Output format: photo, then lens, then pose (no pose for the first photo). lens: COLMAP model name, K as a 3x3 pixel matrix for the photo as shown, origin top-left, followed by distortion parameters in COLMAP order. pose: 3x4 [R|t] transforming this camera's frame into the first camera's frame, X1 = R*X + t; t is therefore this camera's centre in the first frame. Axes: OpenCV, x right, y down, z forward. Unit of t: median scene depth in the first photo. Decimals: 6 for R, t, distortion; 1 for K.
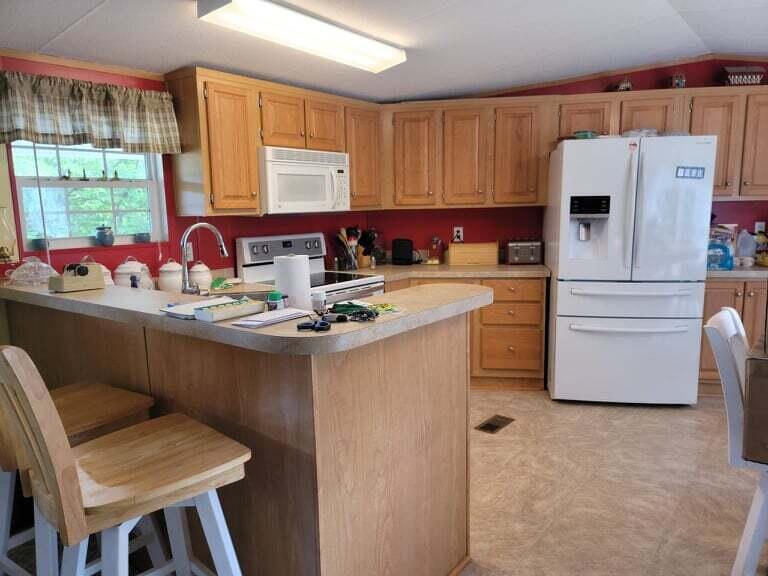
lens RADIAL K [[569.7, 0, 385.1], [0, 569.7, 293.0], [0, 0, 1]] dist [0.042722, -0.008616]
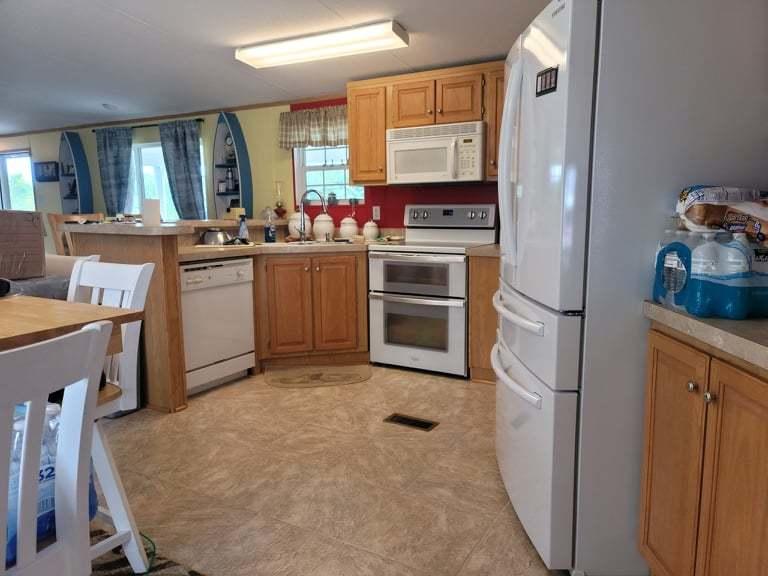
lens RADIAL K [[569.7, 0, 385.1], [0, 569.7, 293.0], [0, 0, 1]] dist [0.042722, -0.008616]
pose [[0.114259, 0.166278, -0.979437, 1.026380], [-0.147136, 0.977853, 0.148844, -0.088850], [0.982495, 0.127104, 0.136194, 0.834088]]
